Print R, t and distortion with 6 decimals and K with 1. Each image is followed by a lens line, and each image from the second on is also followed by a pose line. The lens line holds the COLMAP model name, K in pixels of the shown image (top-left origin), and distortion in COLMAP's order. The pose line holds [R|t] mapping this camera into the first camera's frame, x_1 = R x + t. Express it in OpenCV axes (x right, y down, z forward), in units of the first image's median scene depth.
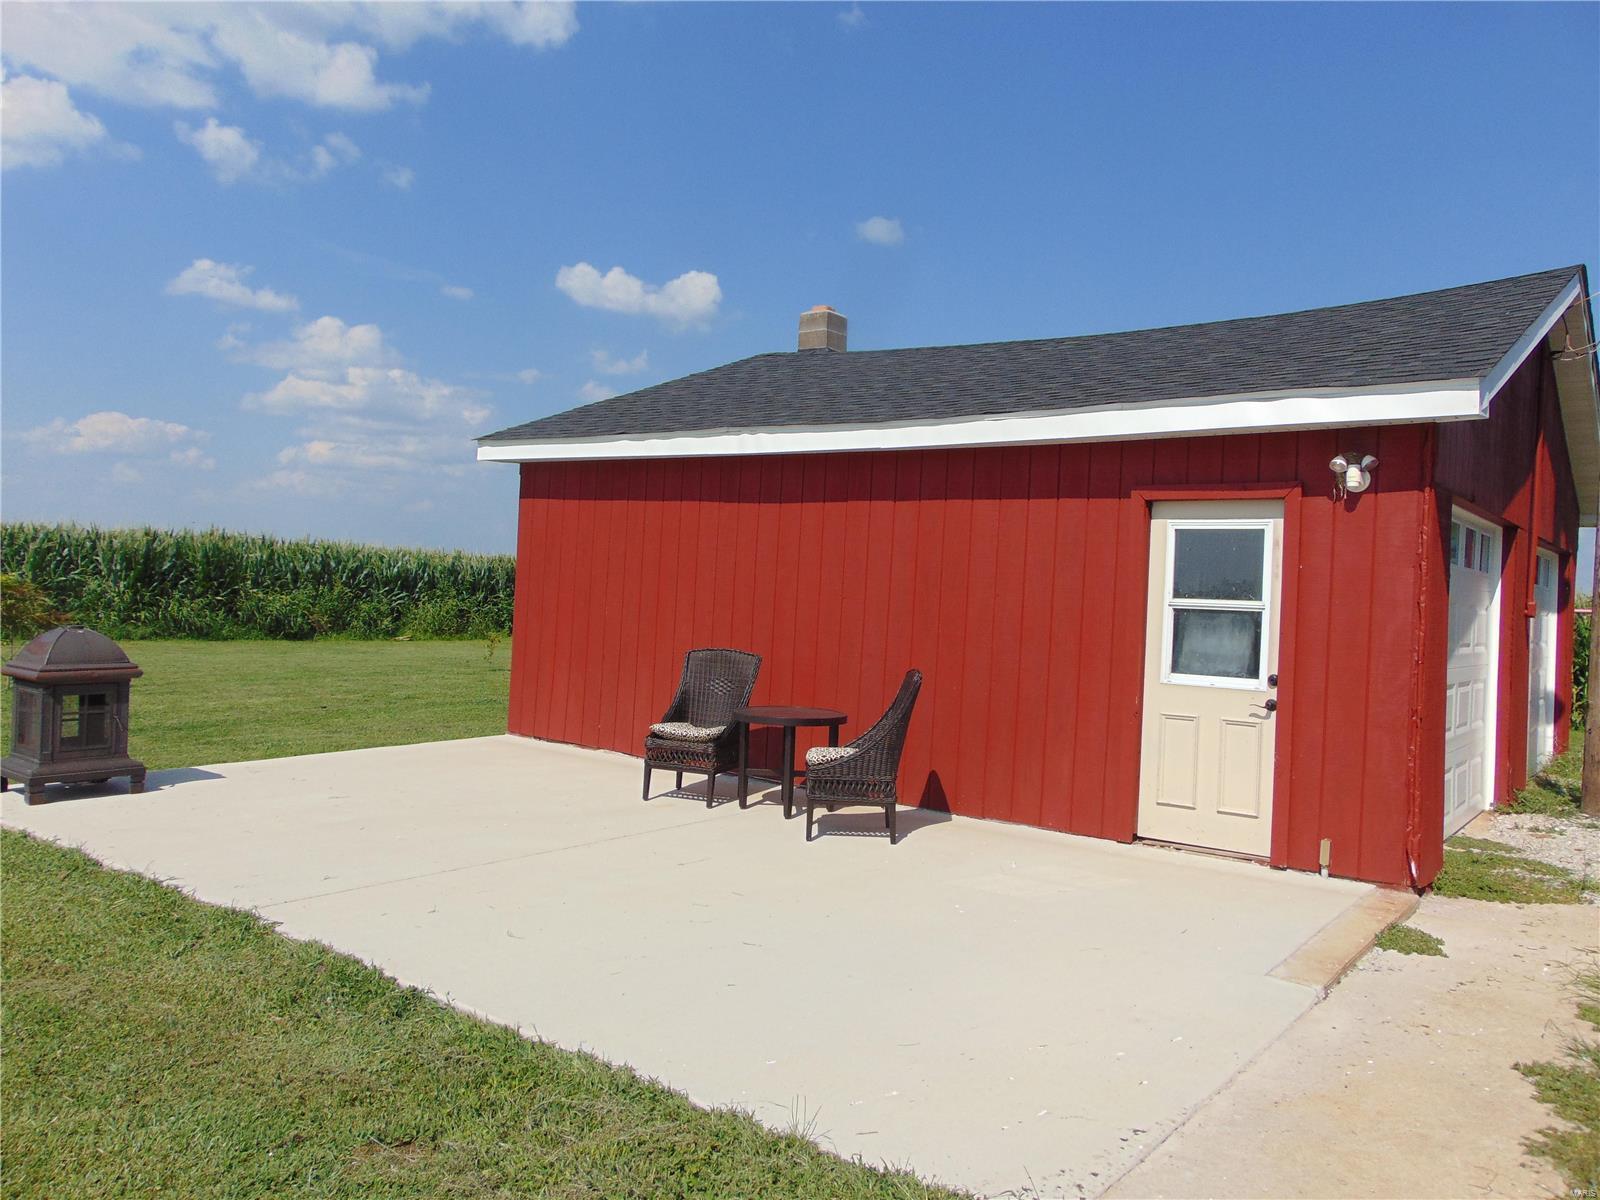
lens RADIAL K [[1187.7, 0, 800.0], [0, 1187.7, 600.0], [0, 0, 1]] dist [0.000745, -0.000500]
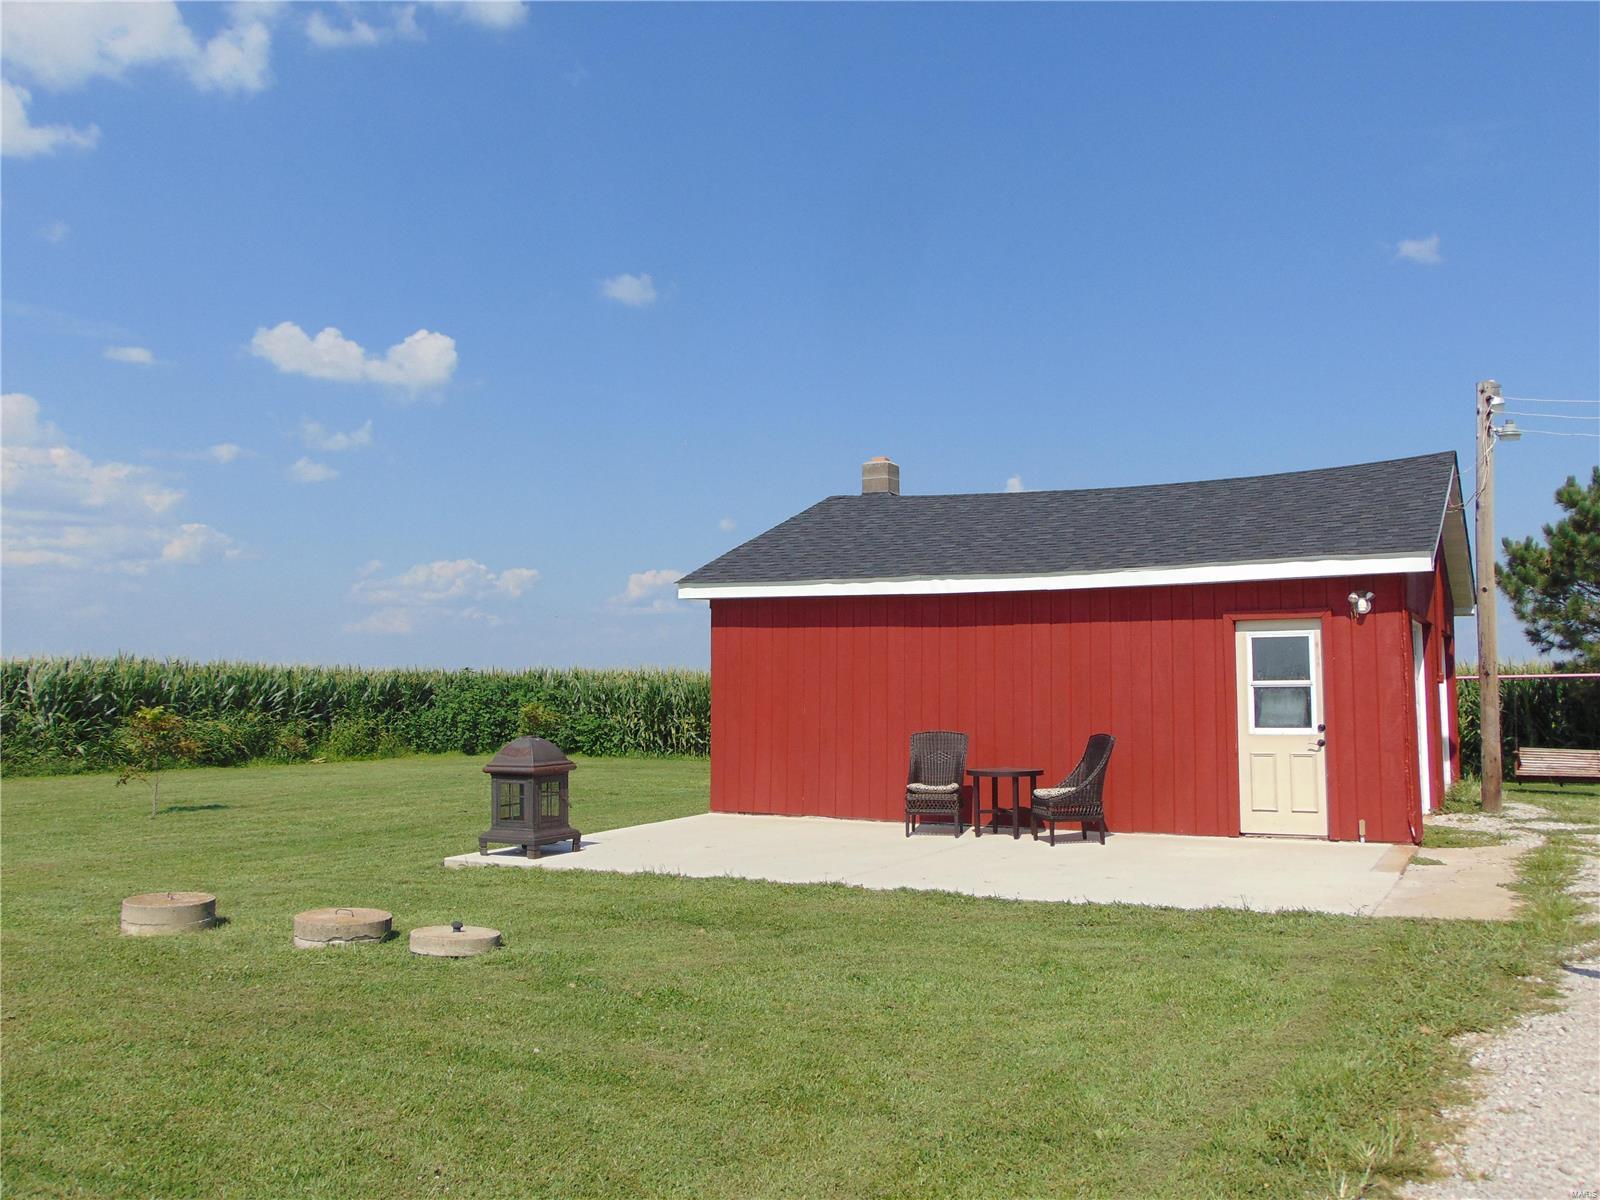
lens RADIAL K [[1363.9, 0, 800.0], [0, 1363.9, 600.0], [0, 0, 1]] dist [0.002067, -0.002825]
pose [[0.977923, -0.036873, 0.205687, -0.656017], [0.050875, 0.996703, -0.063203, -0.024807], [-0.202678, 0.072272, 0.976575, -0.679557]]
